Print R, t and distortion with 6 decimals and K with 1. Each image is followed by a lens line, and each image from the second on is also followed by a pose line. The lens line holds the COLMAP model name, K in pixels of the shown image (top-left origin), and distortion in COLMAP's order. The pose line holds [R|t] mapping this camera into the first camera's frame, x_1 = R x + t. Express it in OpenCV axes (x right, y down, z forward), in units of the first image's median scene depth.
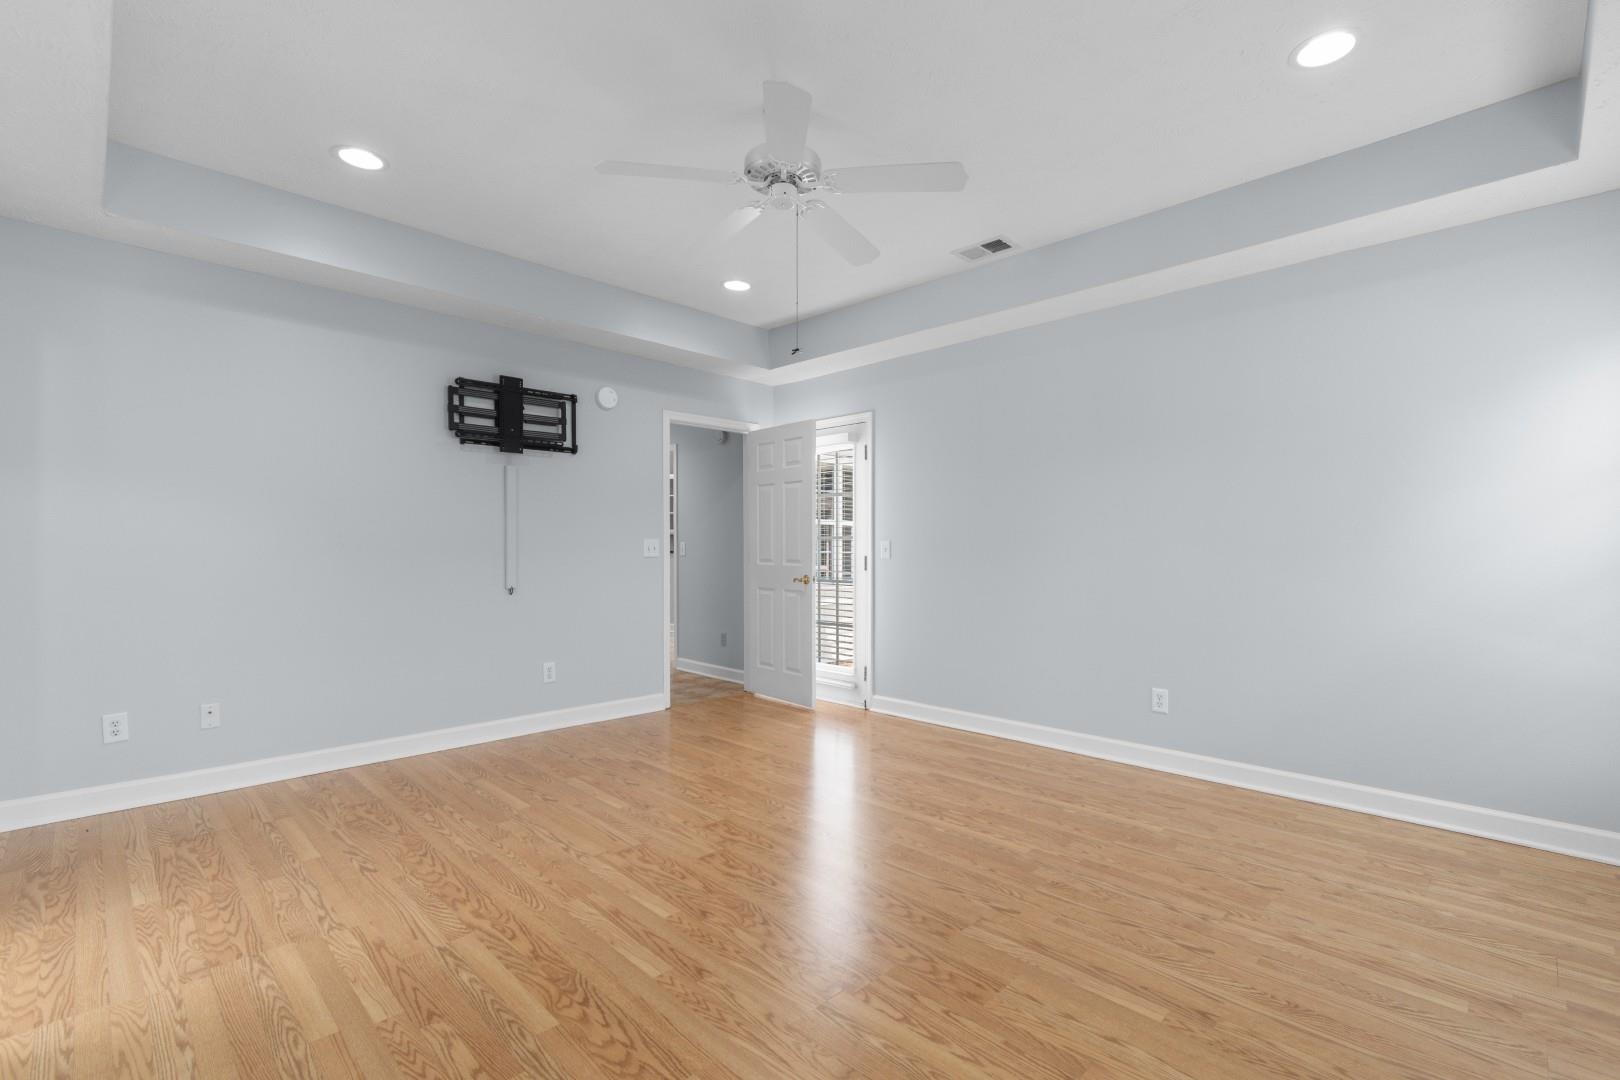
lens RADIAL K [[730.8, 0, 802.8], [0, 730.8, 538.1], [0, 0, 1]] dist [0.008264, -0.000521]
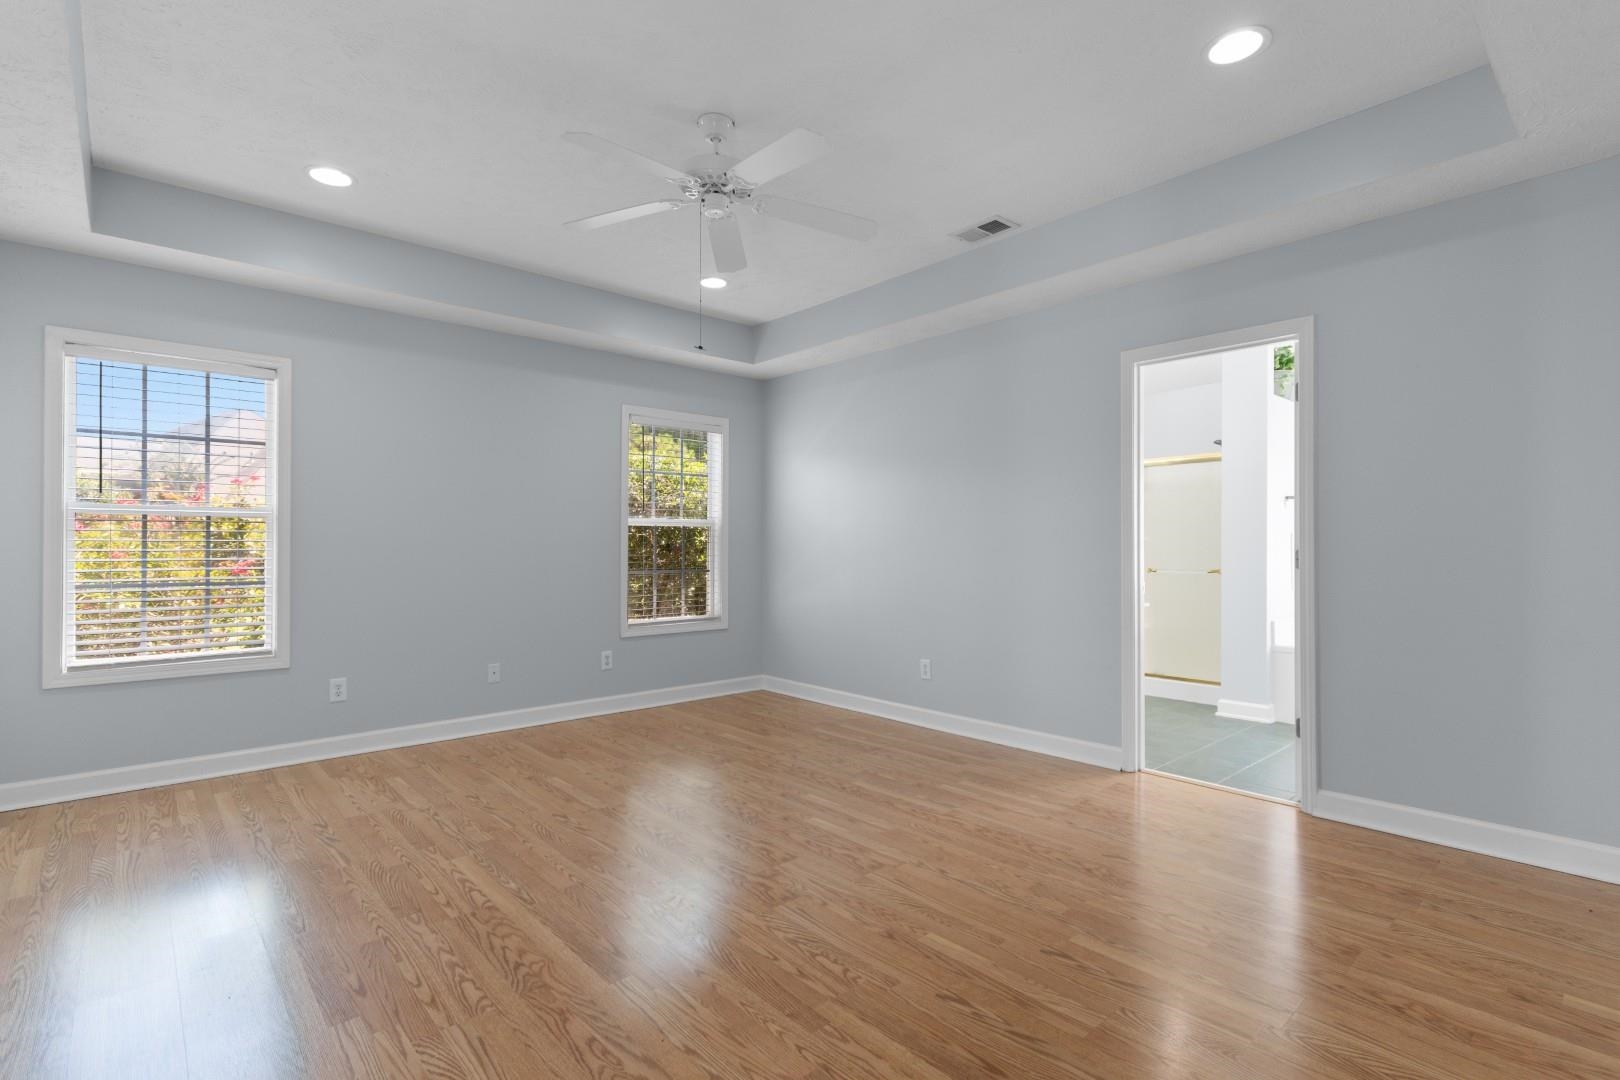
lens RADIAL K [[730.8, 0, 811.7], [0, 730.8, 549.1], [0, 0, 1]] dist [0.008264, -0.000521]
pose [[-0.999276, -0.001917, 0.037991, -0.215741], [-0.002232, 0.999963, -0.008248, 0.029443], [-0.037973, -0.008327, -0.999244, 2.168253]]
